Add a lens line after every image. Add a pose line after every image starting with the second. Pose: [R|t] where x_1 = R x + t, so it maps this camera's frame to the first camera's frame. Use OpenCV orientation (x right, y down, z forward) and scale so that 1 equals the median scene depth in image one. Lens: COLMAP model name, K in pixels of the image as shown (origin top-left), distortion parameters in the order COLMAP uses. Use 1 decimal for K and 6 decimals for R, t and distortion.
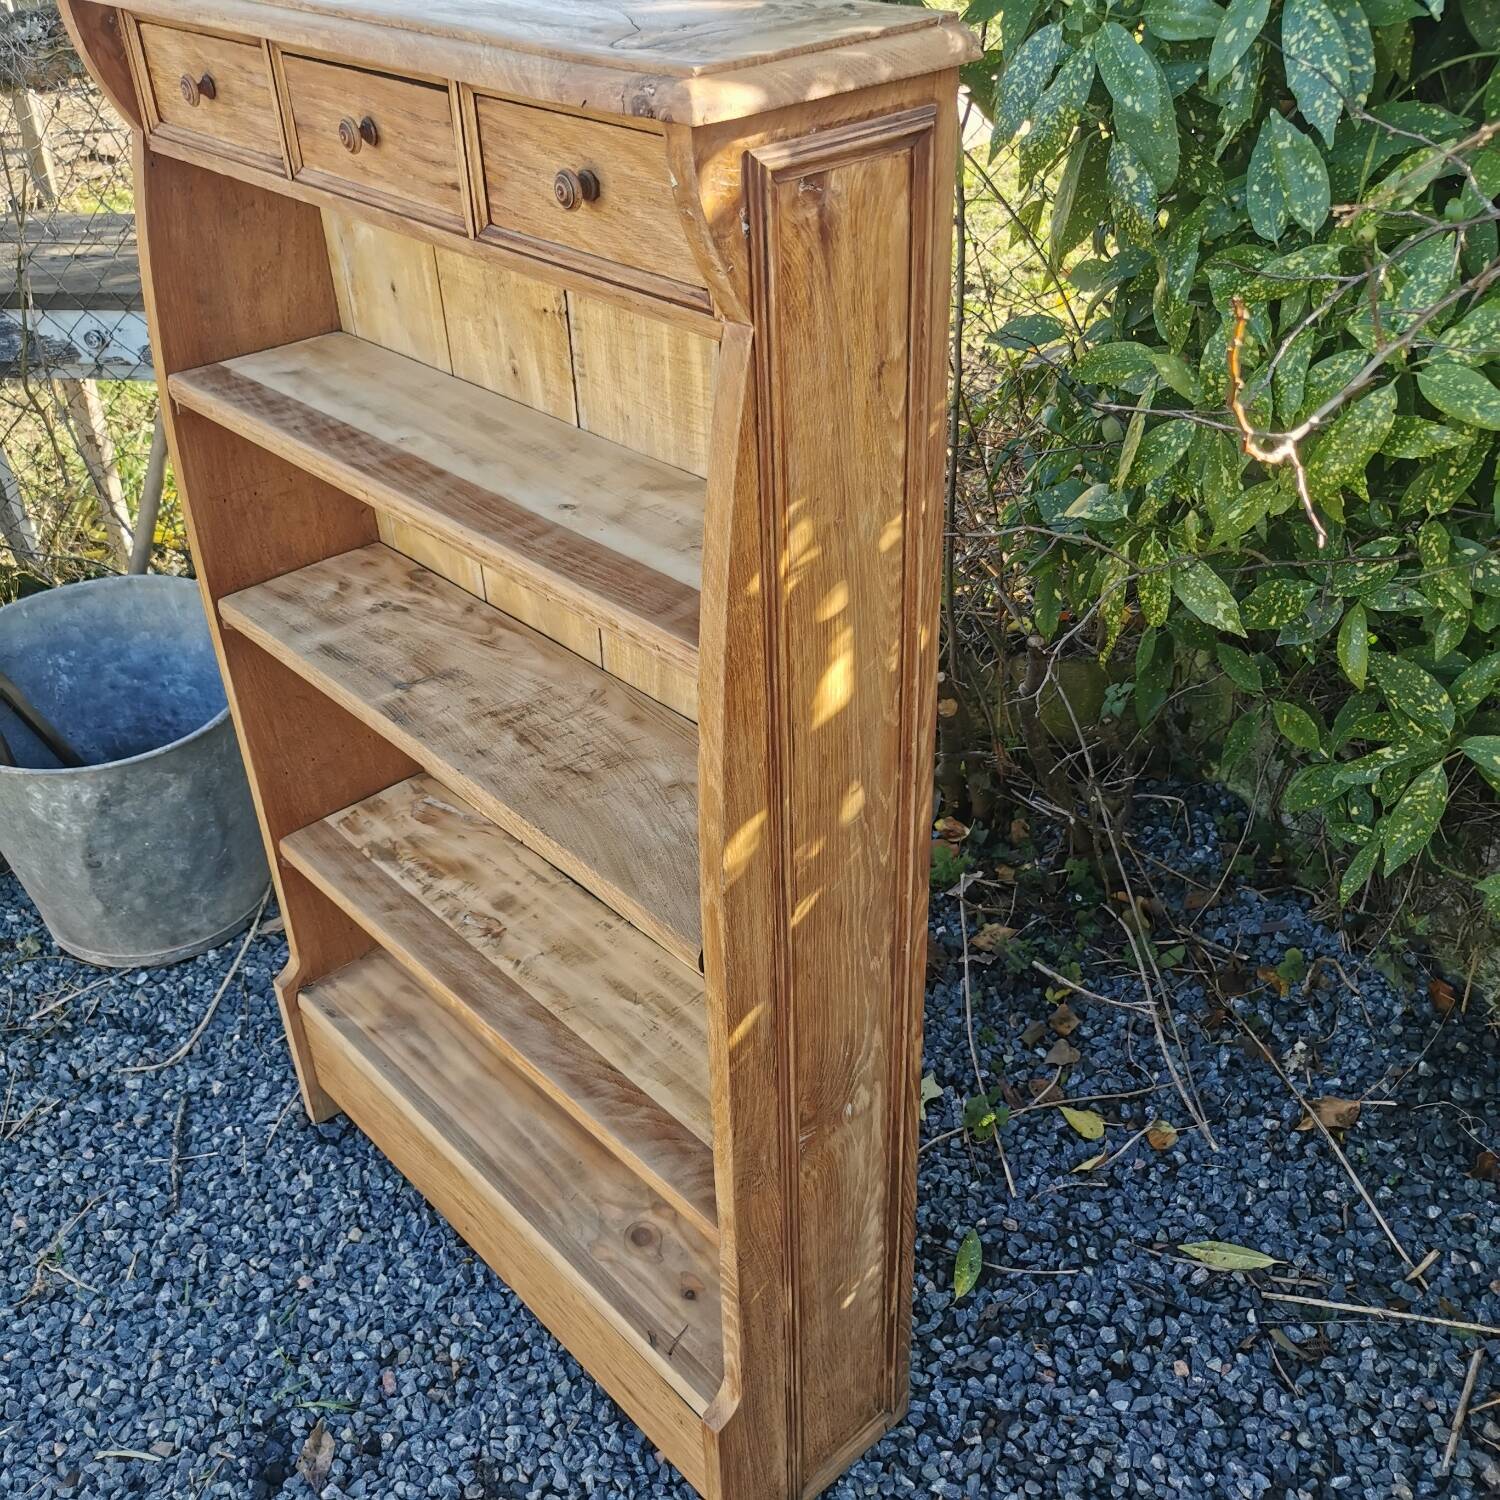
lens RADIAL K [[1545.0, 0, 749.4], [0, 1545.0, 723.9], [0, 0, 1]] dist [0.050571, -0.046684]
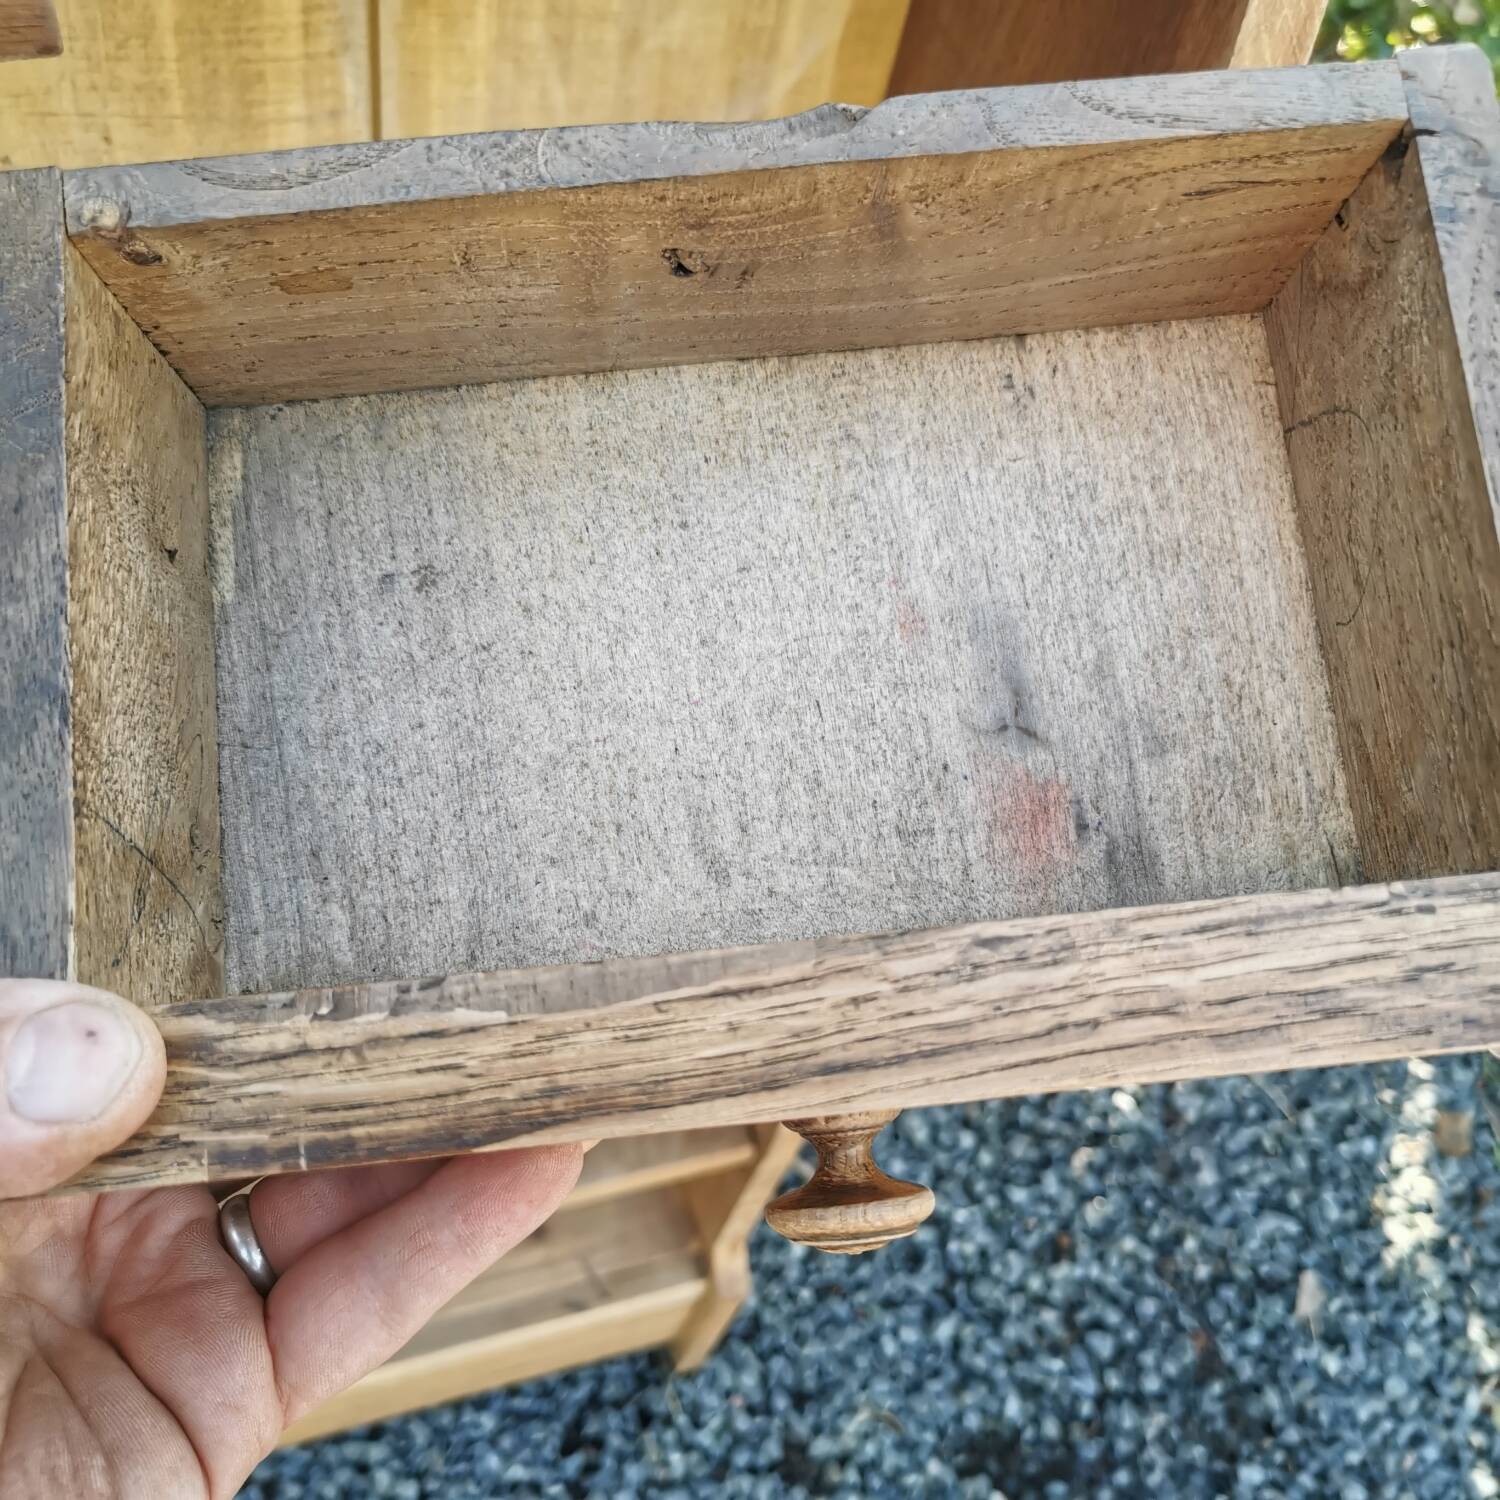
lens RADIAL K [[1578.8, 0, 750.3], [0, 1578.8, 727.1], [0, 0, 1]] dist [0.022613, -0.029337]
pose [[0.407748, -0.687488, 0.600918, -0.256116], [0.321081, 0.724035, 0.610475, -0.210717], [-0.854780, -0.055977, 0.515963, 0.483855]]
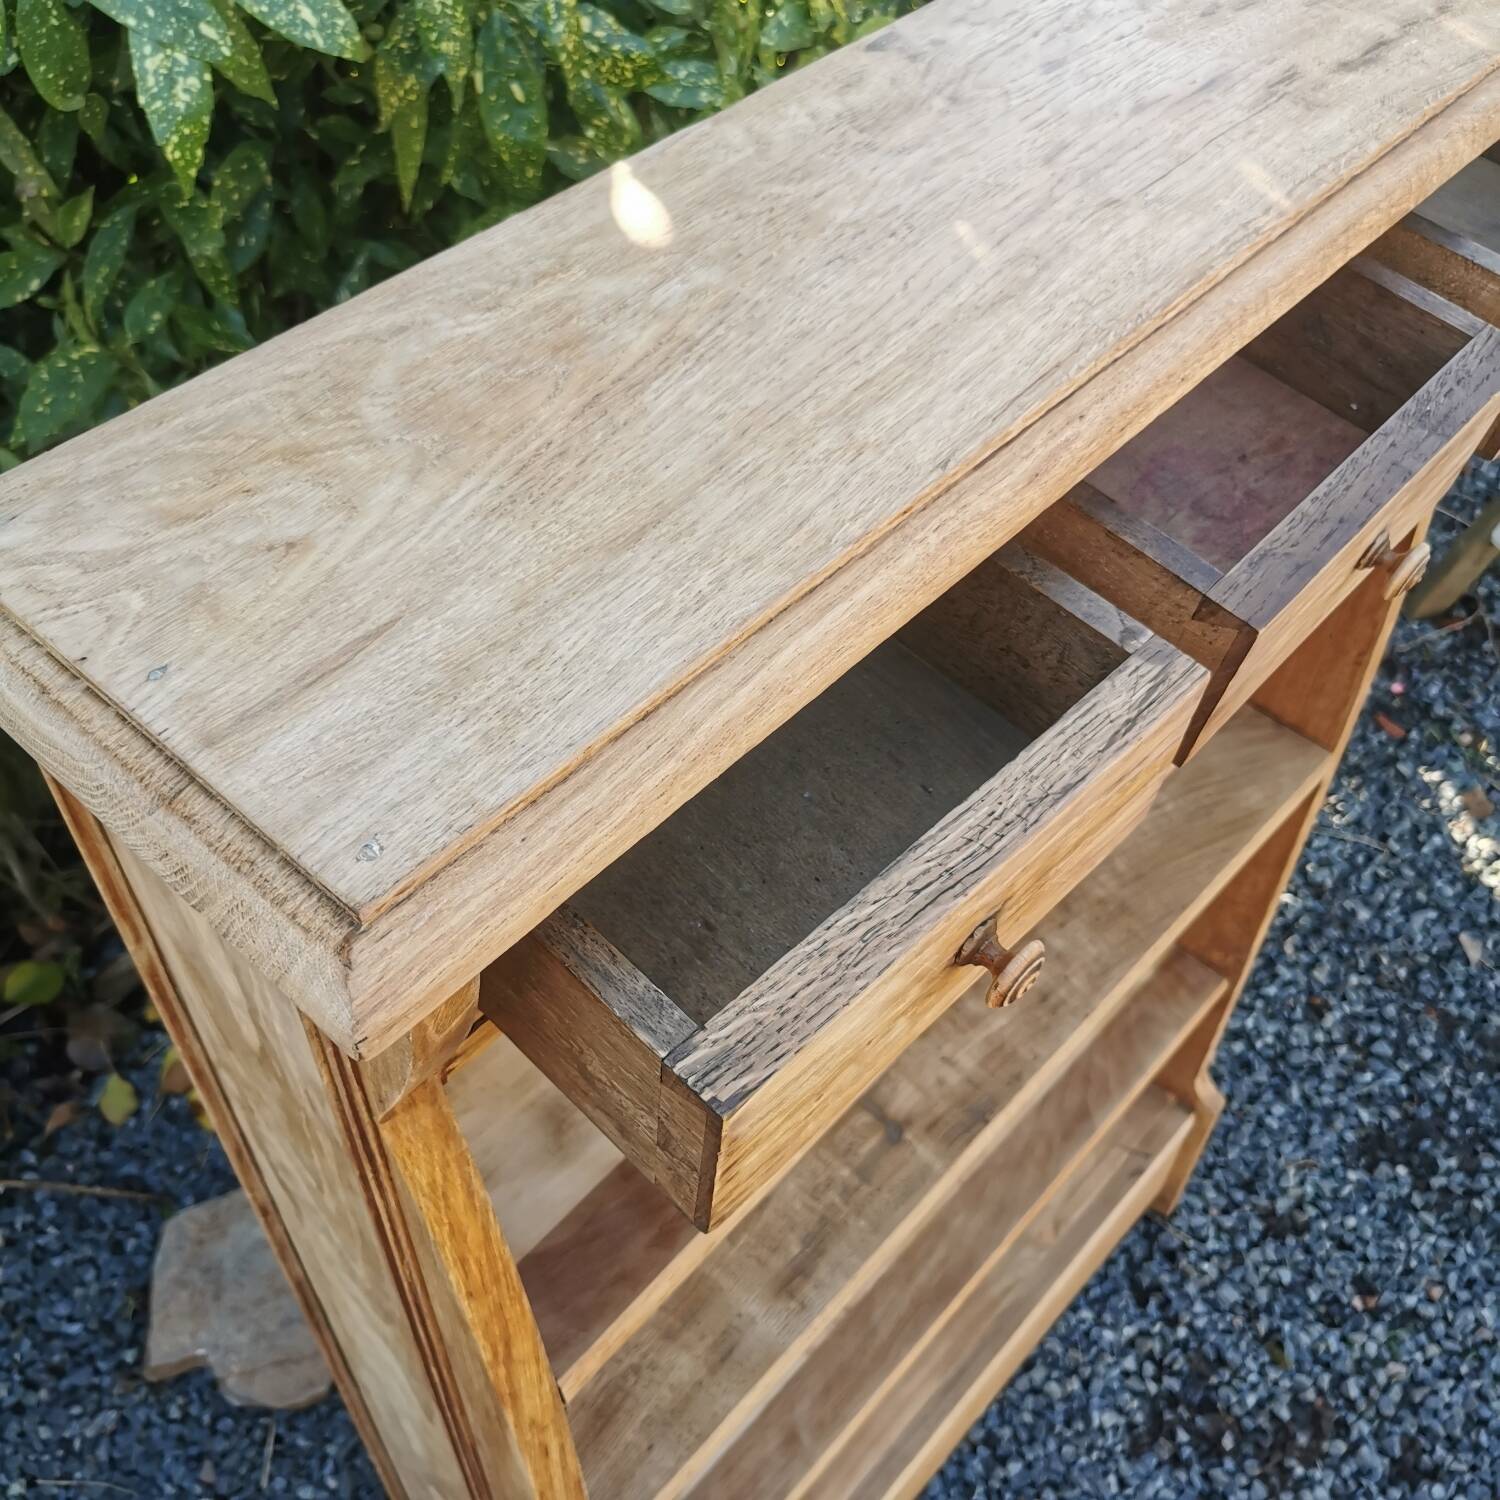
lens RADIAL K [[1572.1, 0, 748.3], [0, 1572.1, 726.3], [0, 0, 1]] dist [0.031926, -0.038134]
pose [[-0.092455, -0.711788, 0.696283, -0.490577], [0.524233, 0.559718, 0.641791, -0.512167], [-0.846541, 0.424351, 0.321395, 0.659955]]
